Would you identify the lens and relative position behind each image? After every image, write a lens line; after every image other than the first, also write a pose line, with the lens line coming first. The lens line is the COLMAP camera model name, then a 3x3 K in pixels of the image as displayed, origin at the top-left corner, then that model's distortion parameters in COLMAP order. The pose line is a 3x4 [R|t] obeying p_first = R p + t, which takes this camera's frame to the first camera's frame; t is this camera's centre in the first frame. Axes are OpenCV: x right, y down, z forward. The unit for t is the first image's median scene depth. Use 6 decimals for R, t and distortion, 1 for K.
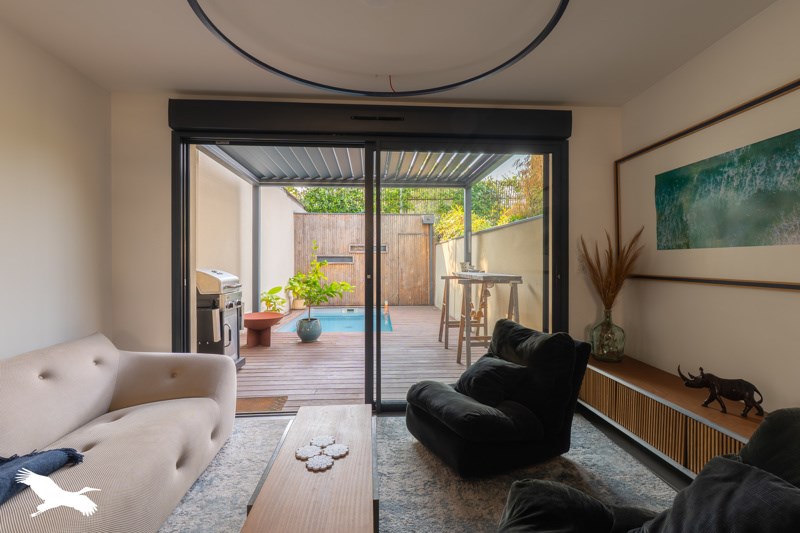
lens RADIAL K [[385.0, 0, 399.8], [0, 385.0, 264.0], [0, 0, 1]] dist [-0.001326, -0.000090]
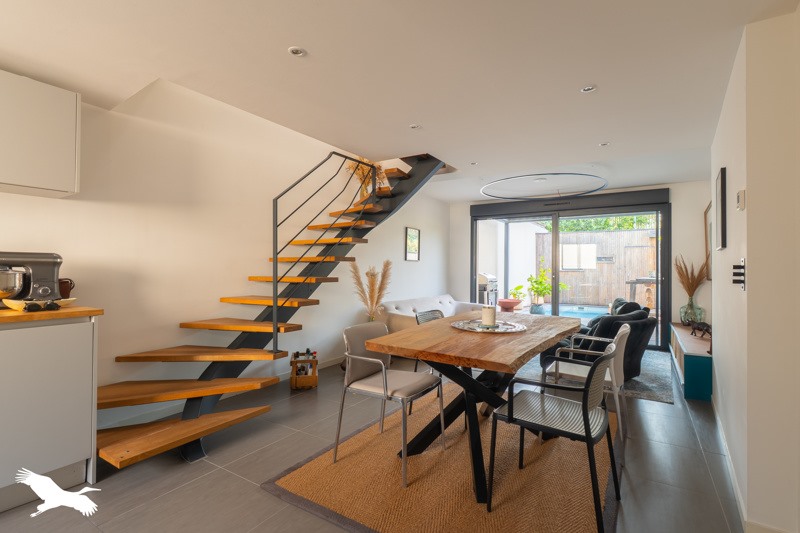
lens RADIAL K [[385.0, 0, 399.8], [0, 385.0, 264.0], [0, 0, 1]] dist [-0.001326, -0.000090]
pose [[0.797212, 0.002573, -0.603693, 0.383223], [-0.014544, 0.999783, -0.014945, 0.008274], [0.603524, 0.020694, 0.797076, -0.880171]]
